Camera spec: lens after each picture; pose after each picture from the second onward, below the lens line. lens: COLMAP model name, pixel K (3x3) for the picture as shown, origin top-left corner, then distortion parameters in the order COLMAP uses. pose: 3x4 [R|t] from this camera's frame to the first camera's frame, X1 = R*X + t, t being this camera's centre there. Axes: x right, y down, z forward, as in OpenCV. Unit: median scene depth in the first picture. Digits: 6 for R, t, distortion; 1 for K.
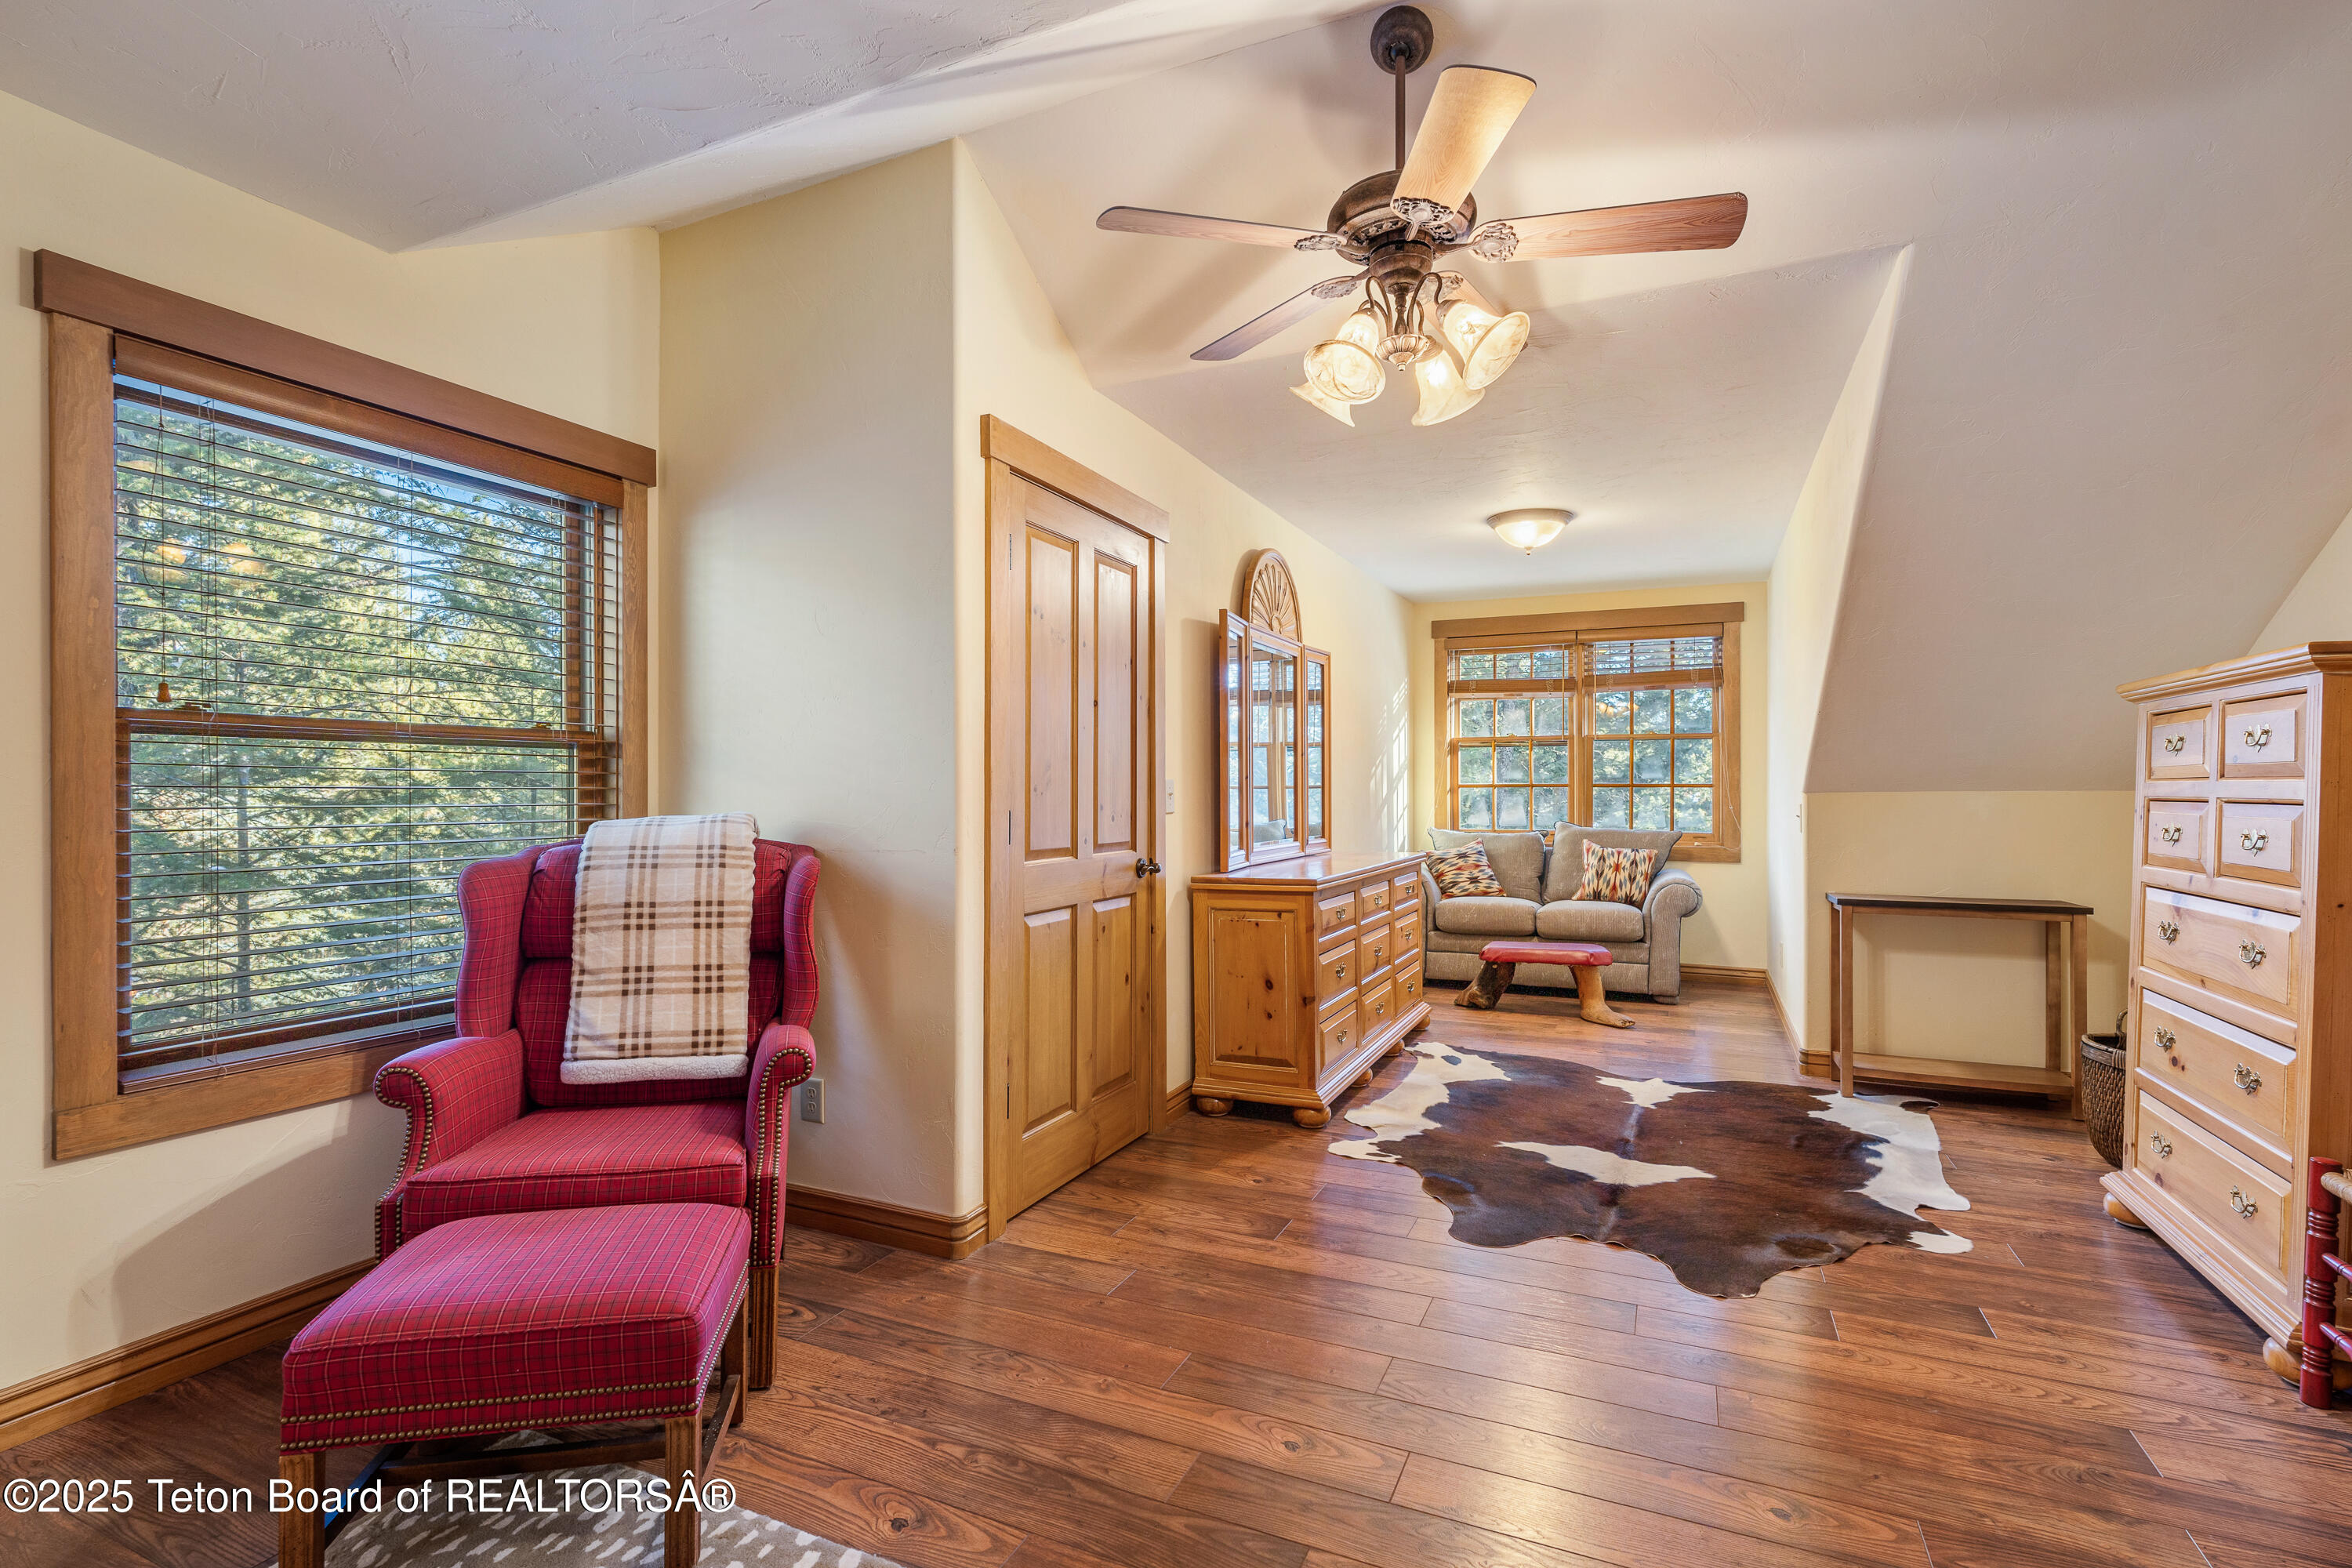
lens RADIAL K [[1118.4, 0, 1172.9], [0, 1118.4, 789.3], [0, 0, 1]] dist [-0.002226, -0.000132]
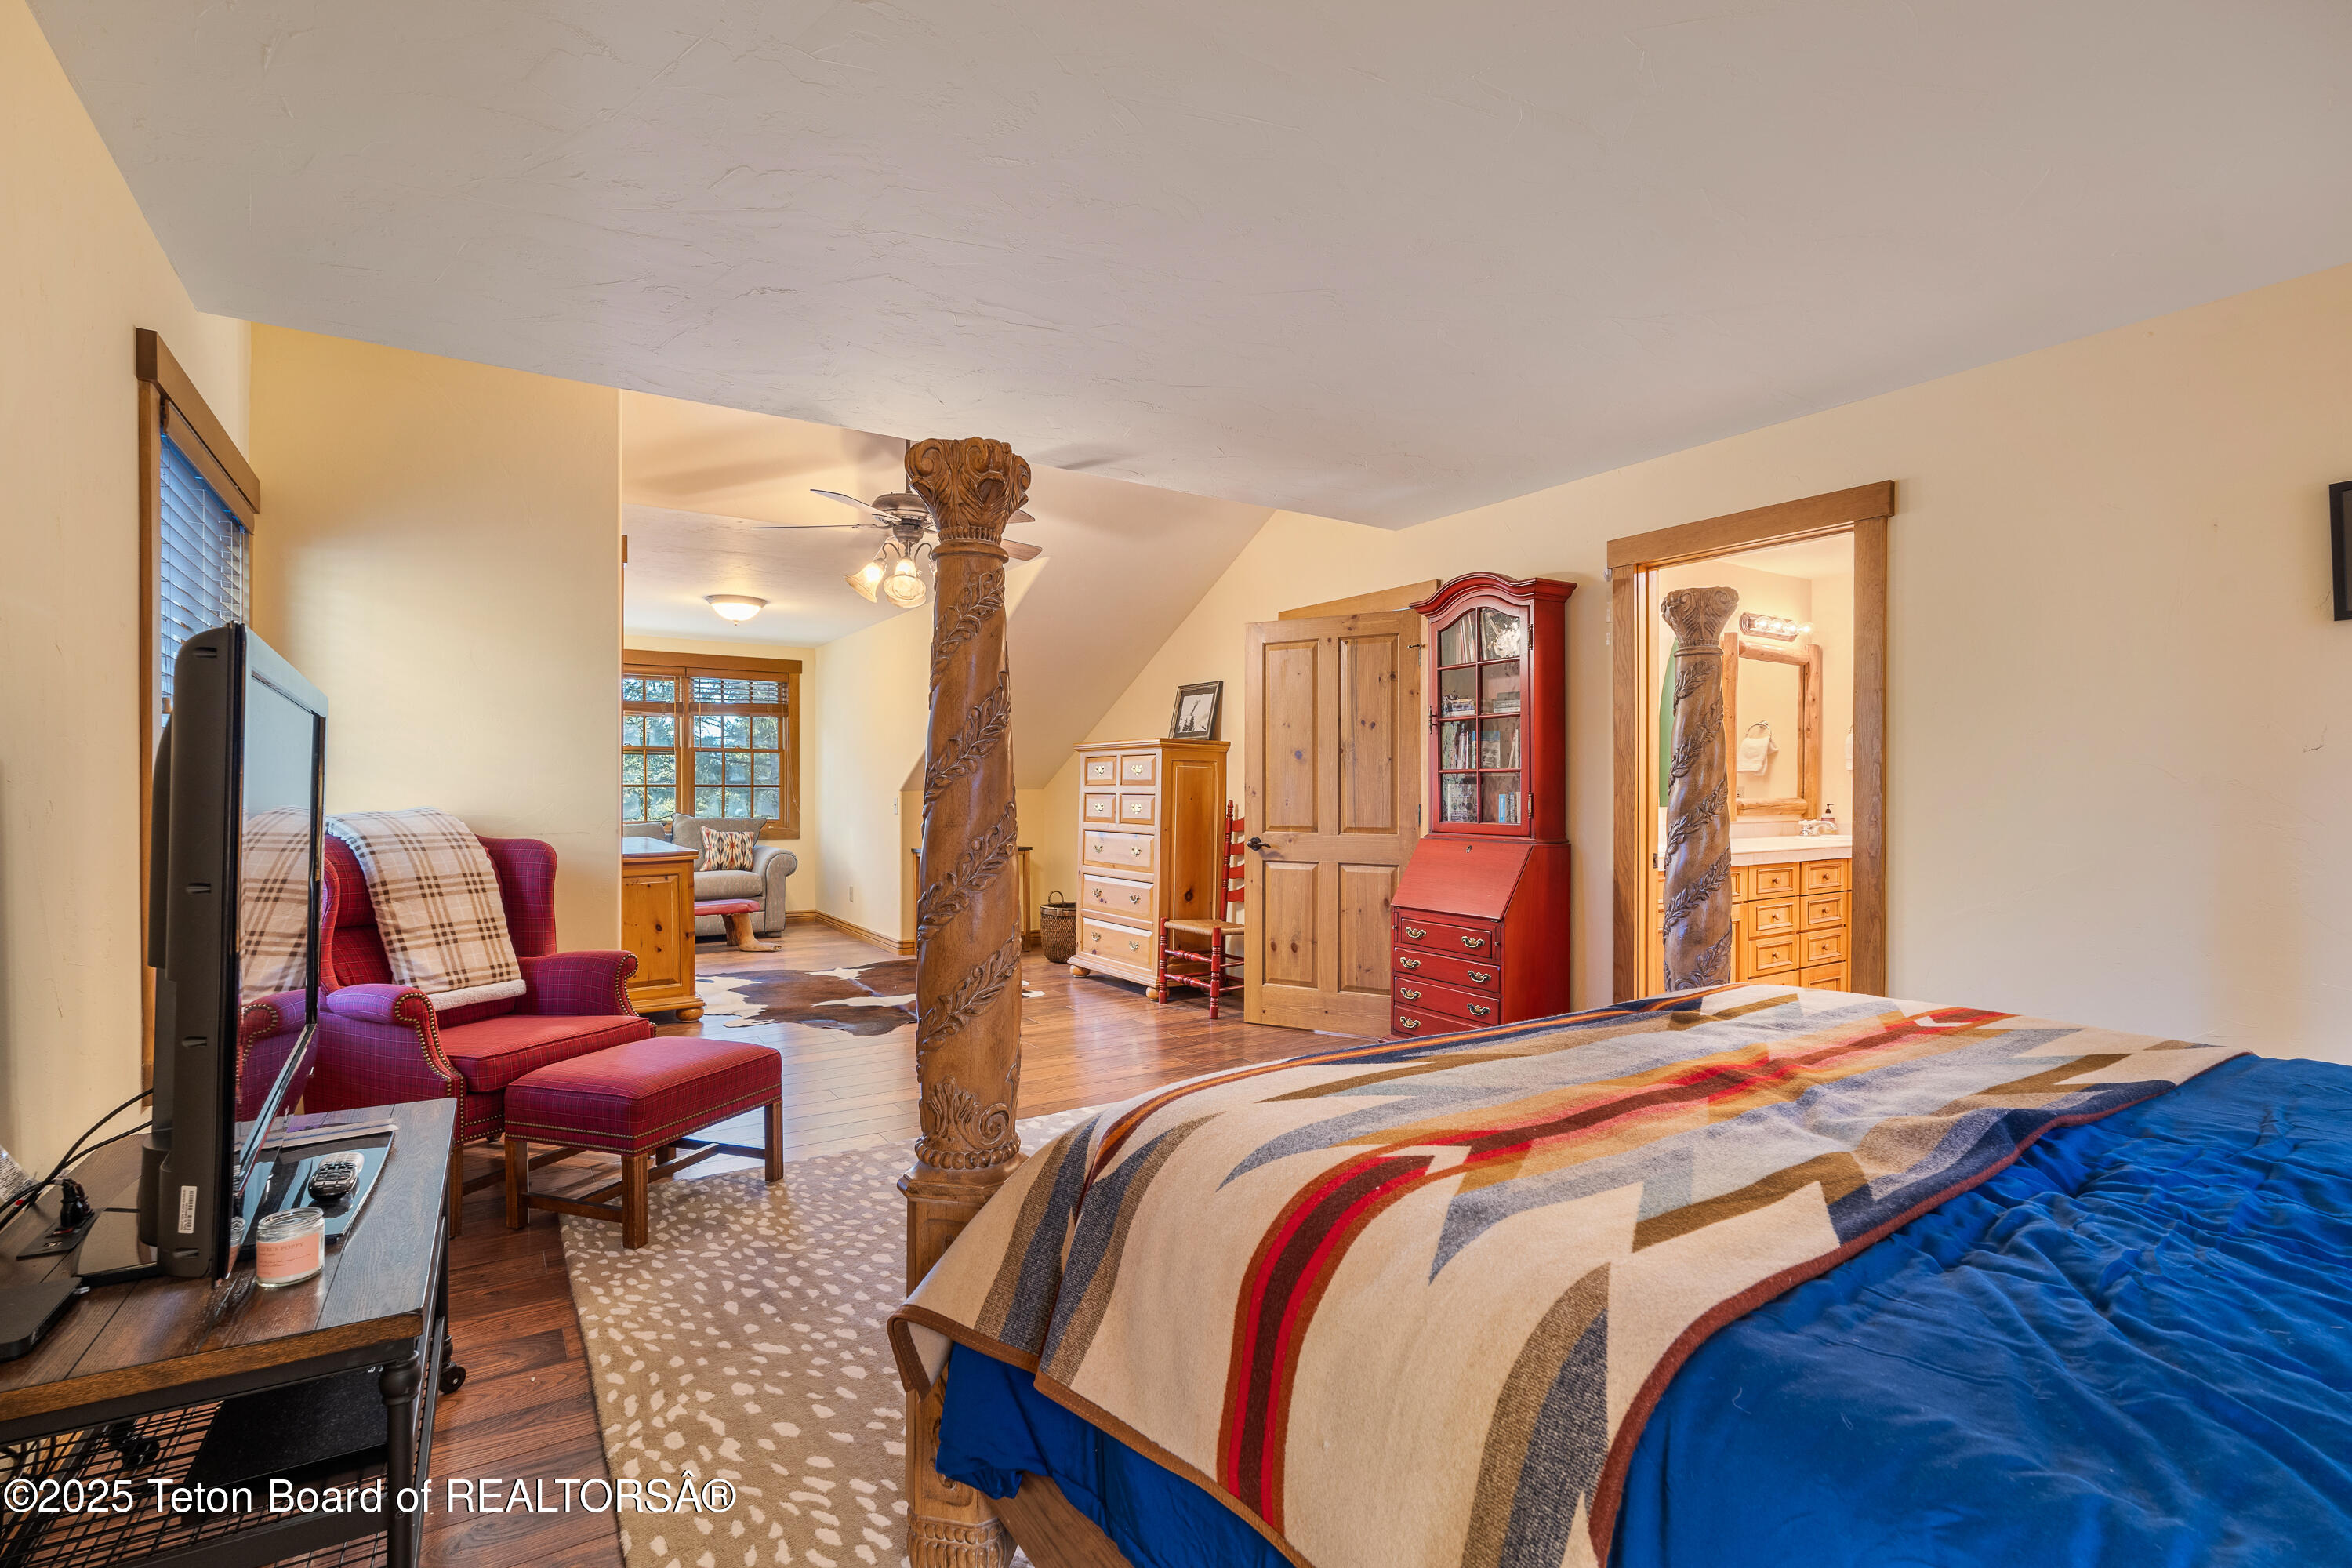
lens RADIAL K [[1073.6, 0, 1176.0], [0, 1073.6, 784.0], [0, 0, 1]] dist [-0.001281, 0.000050]
pose [[0.523380, 0.004424, 0.852088, -0.723651], [-0.001043, 0.999989, -0.004551, -0.000819], [-0.852099, 0.001493, 0.523379, -0.262259]]
